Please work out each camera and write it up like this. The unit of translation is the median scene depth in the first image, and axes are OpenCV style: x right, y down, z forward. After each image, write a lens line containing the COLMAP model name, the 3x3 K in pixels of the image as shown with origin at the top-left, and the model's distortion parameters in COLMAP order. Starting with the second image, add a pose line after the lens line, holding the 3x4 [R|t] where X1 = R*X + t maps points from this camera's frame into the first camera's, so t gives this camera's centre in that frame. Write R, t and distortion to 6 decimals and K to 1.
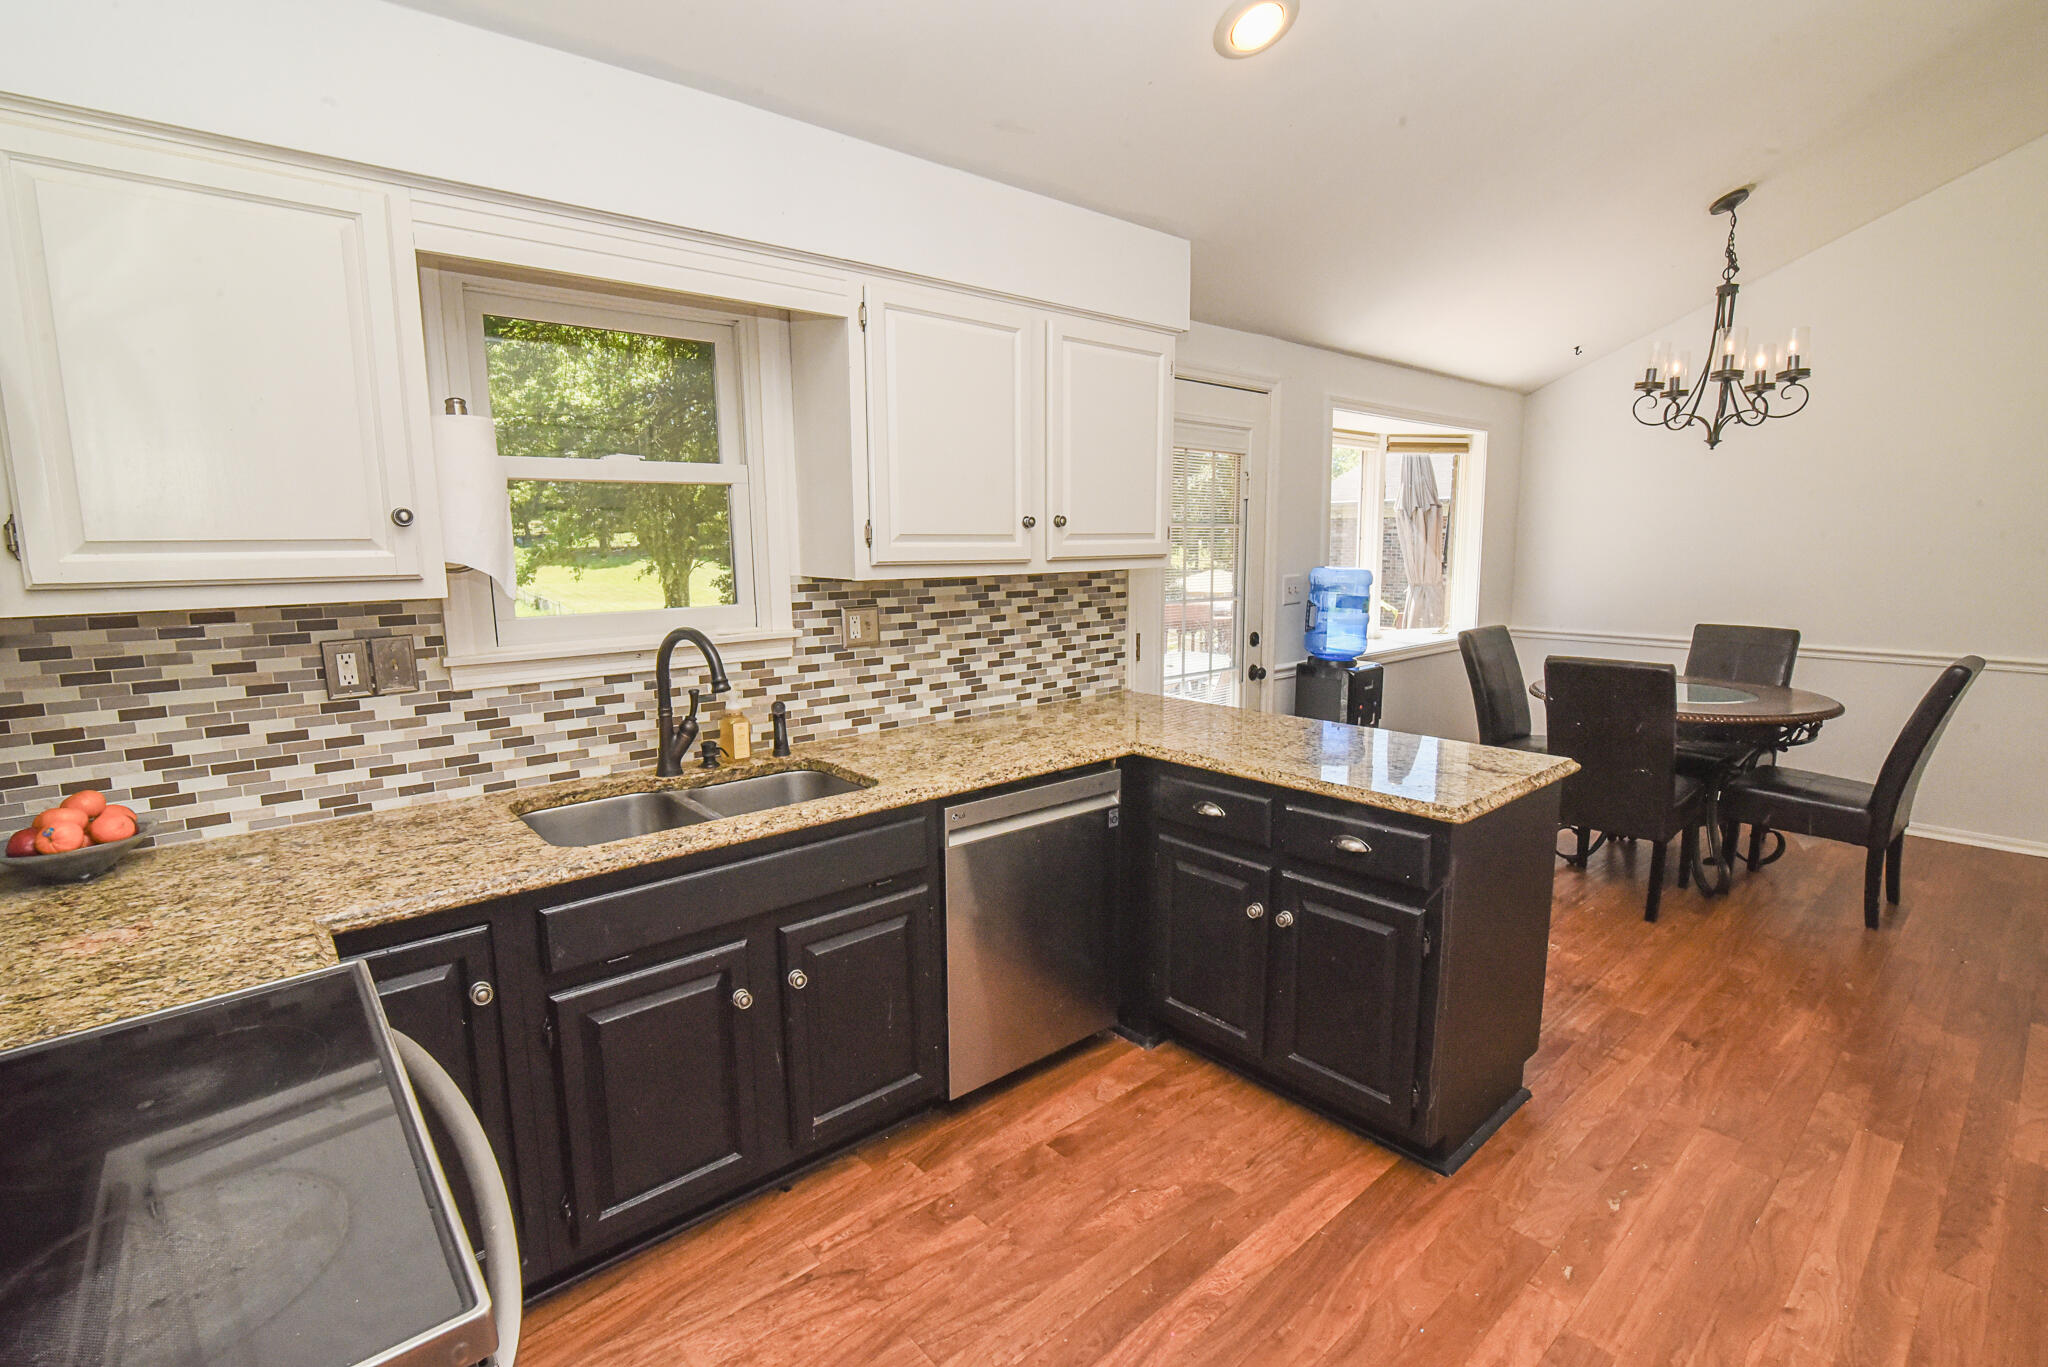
lens RADIAL K [[948.8, 0, 1022.1], [0, 948.8, 689.5], [0, 0, 1]] dist [-0.019255, 0.000440]
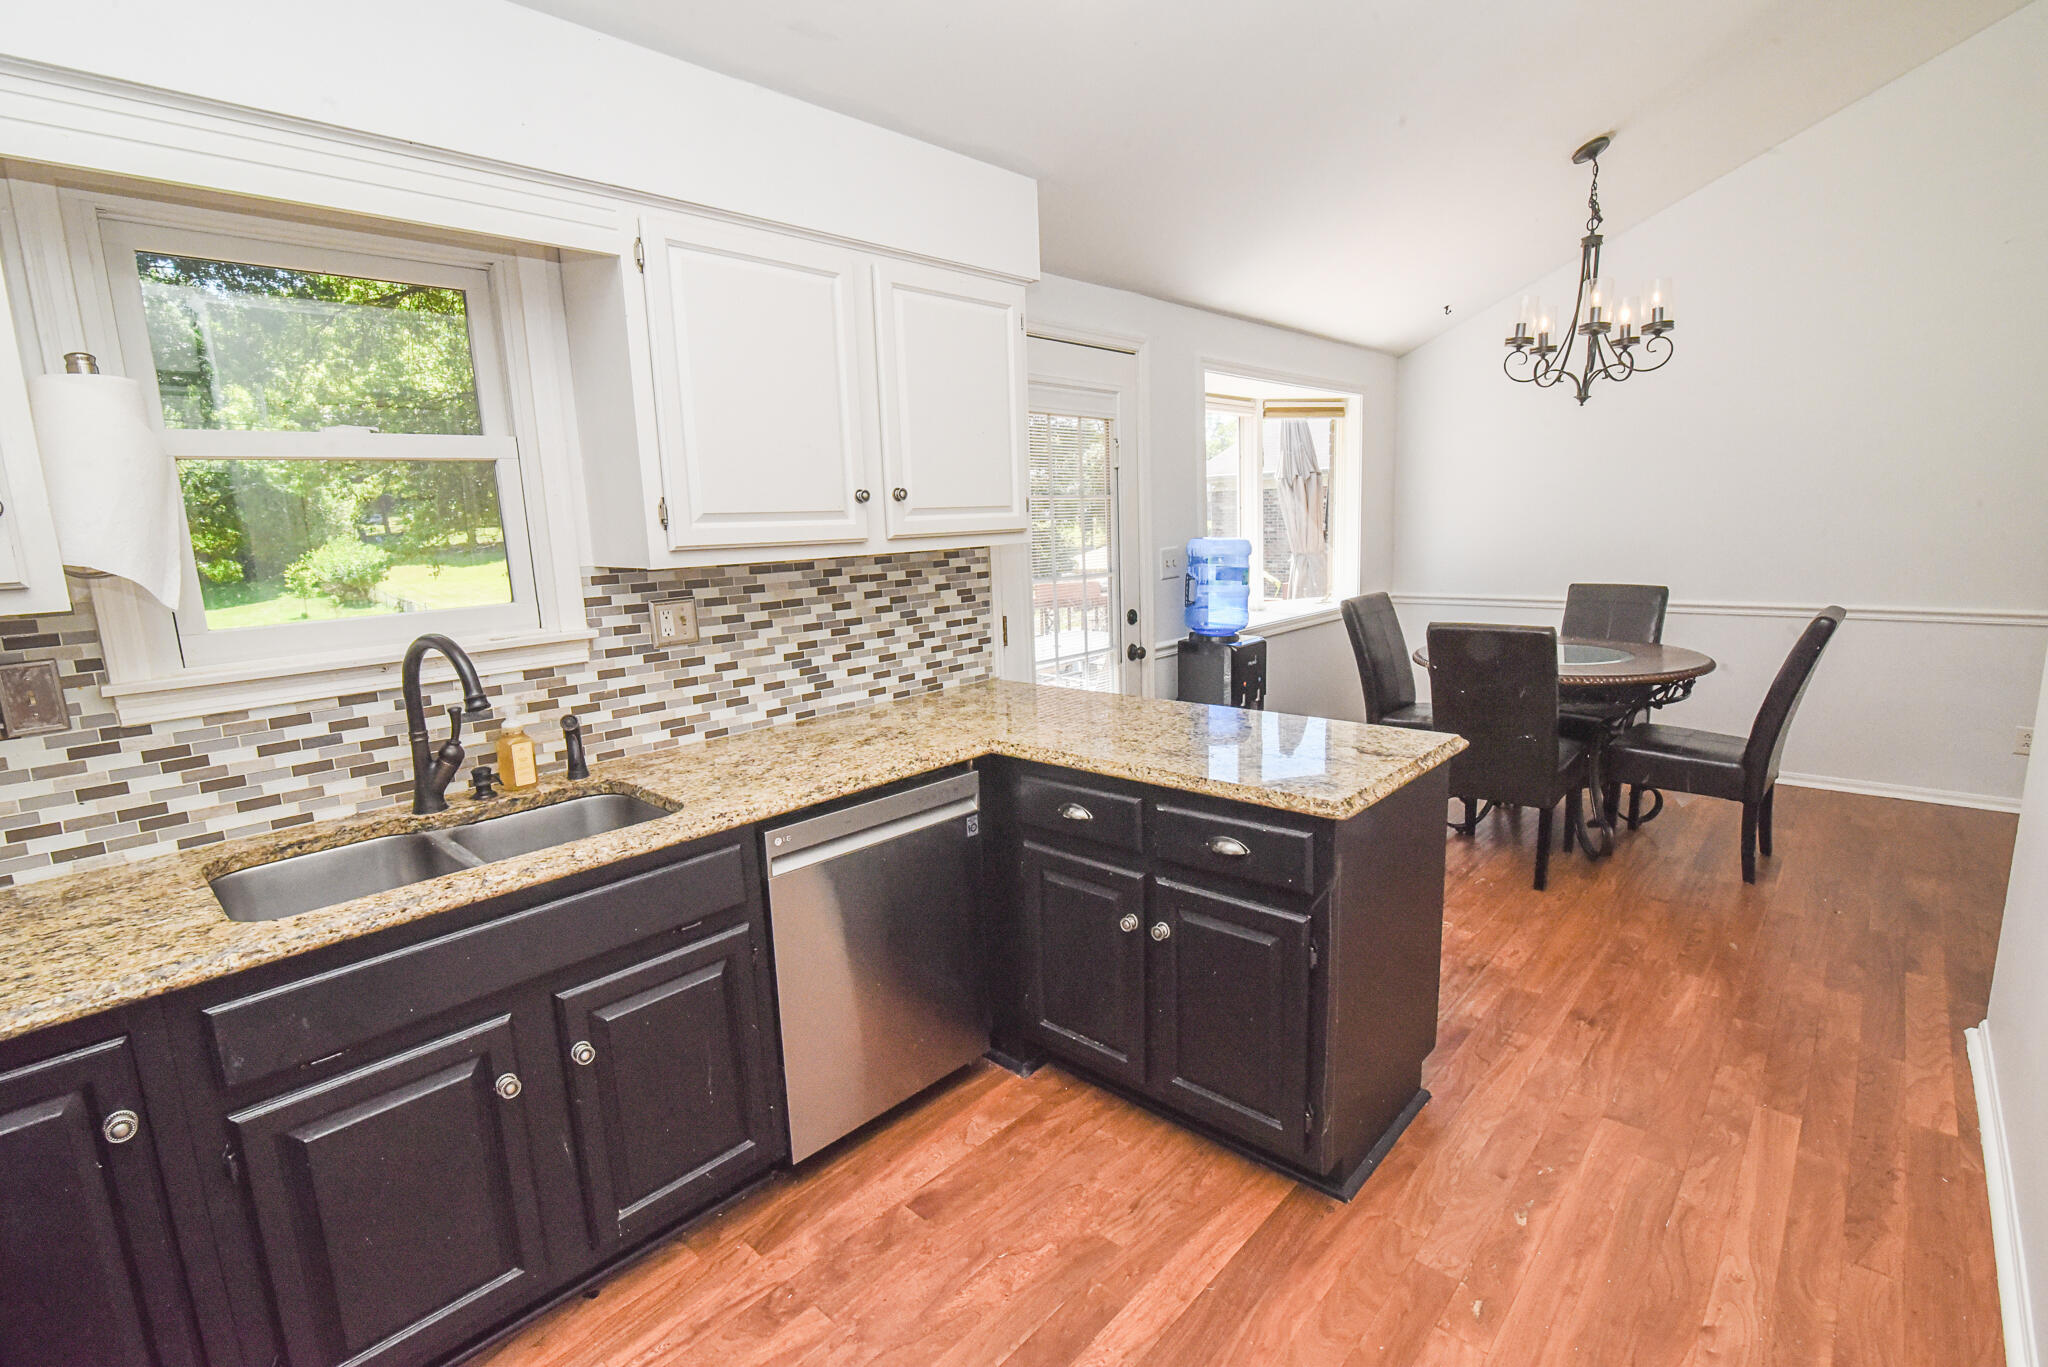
lens RADIAL K [[948.8, 0, 1024.2], [0, 948.8, 688.2], [0, 0, 1]] dist [-0.019255, 0.000440]
pose [[0.993697, -0.046543, 0.101983, 0.056352], [0.044663, 0.998789, 0.020644, -0.009676], [-0.102820, -0.015959, 0.994572, 0.103533]]
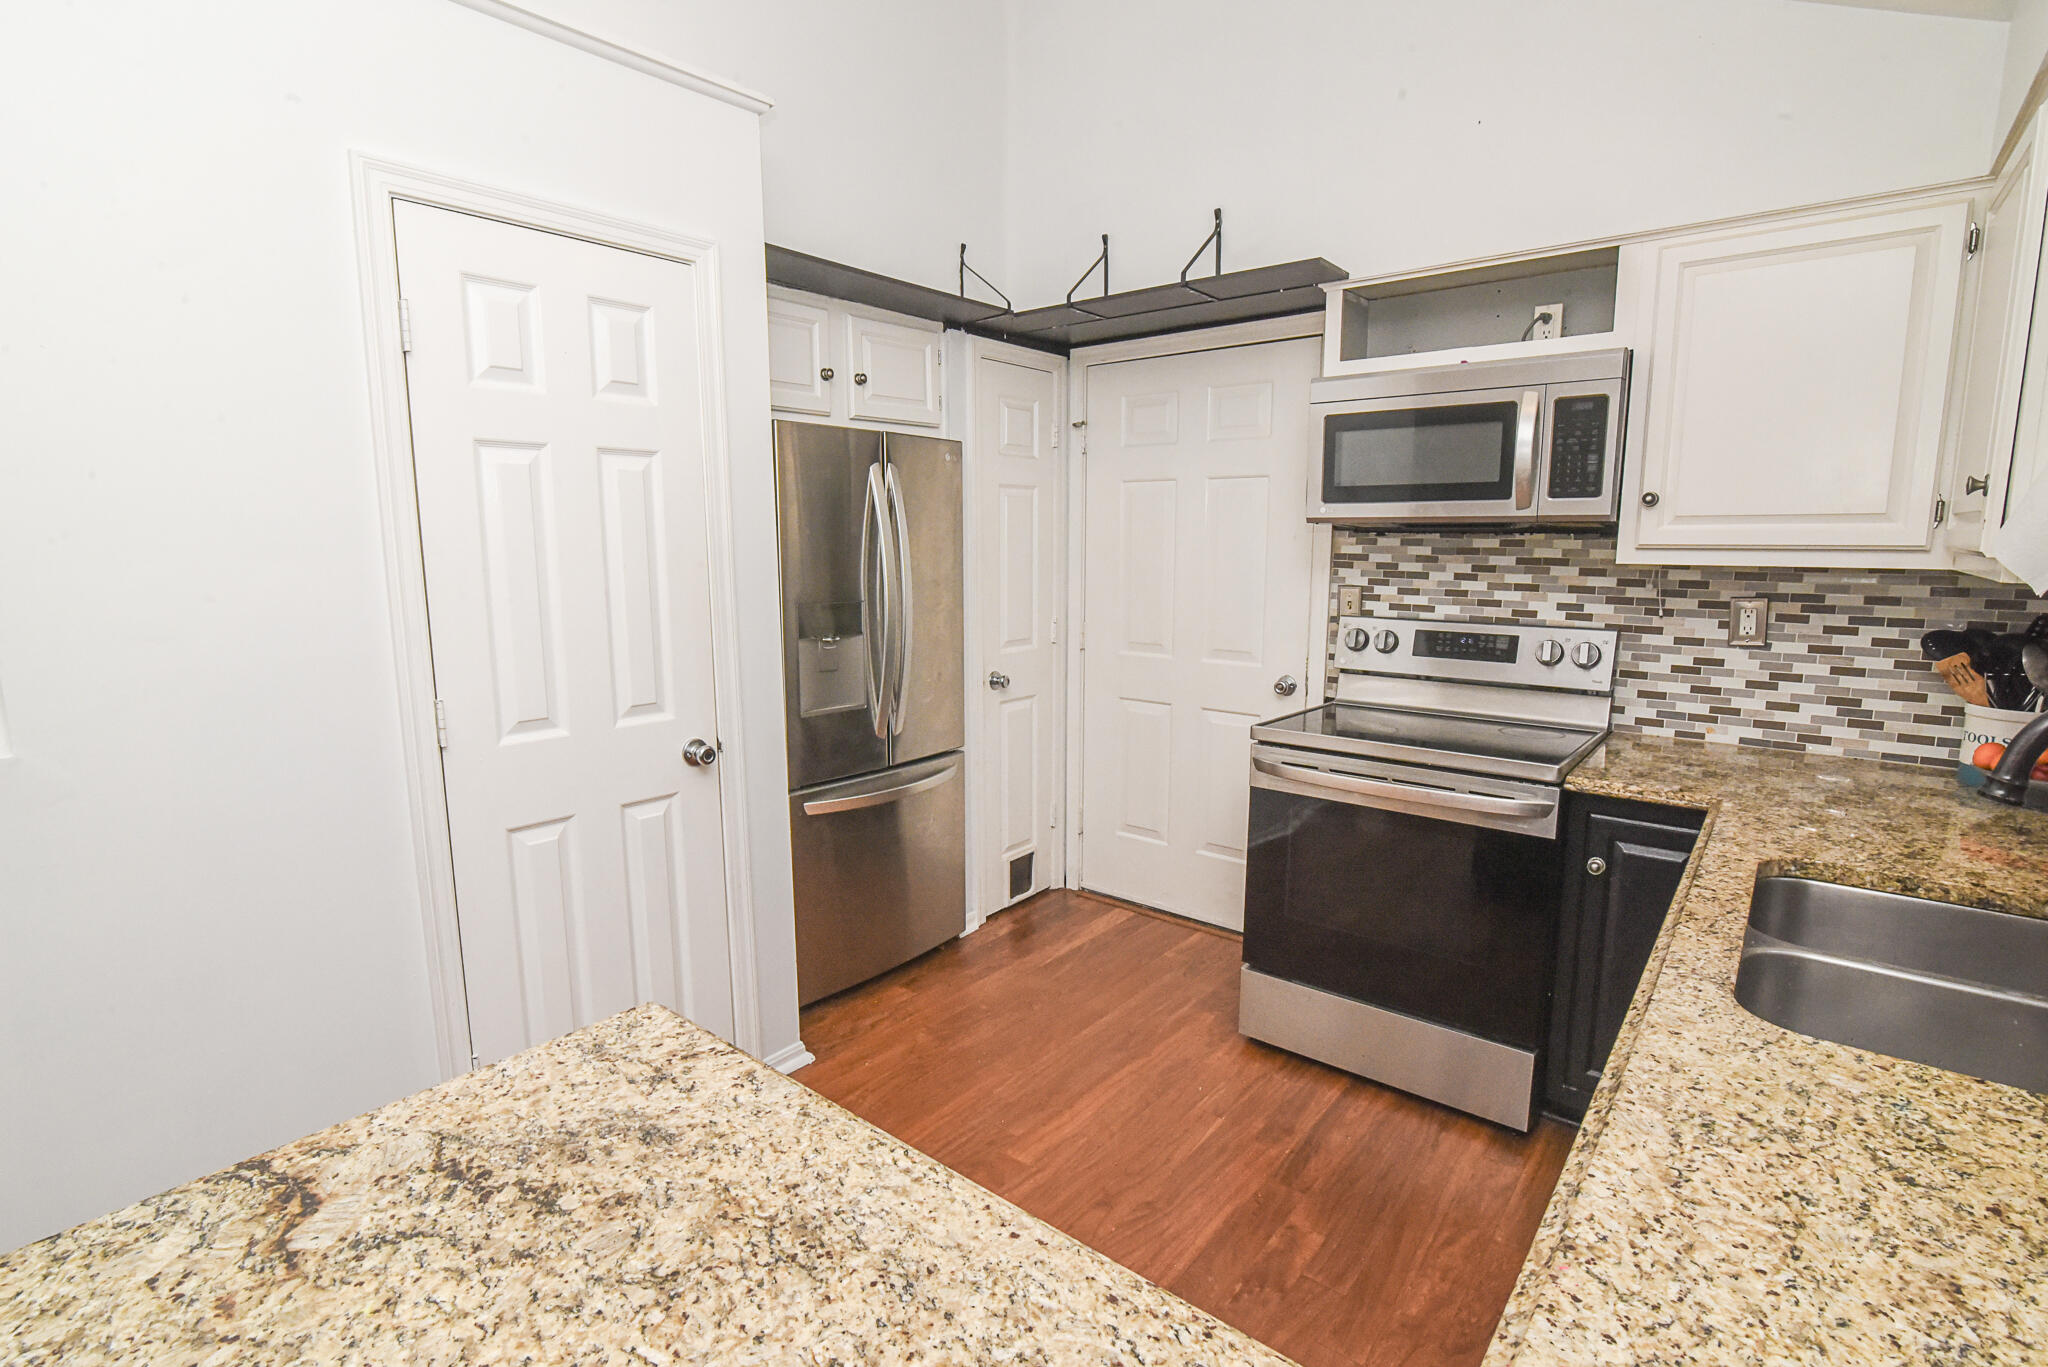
lens RADIAL K [[948.8, 0, 1012.6], [0, 948.8, 695.9], [0, 0, 1]] dist [-0.019255, 0.000440]
pose [[-0.988512, 0.037273, -0.146476, 0.230186], [-0.011717, 0.947300, 0.320132, -0.161545], [0.150689, 0.318171, -0.935981, 1.068121]]
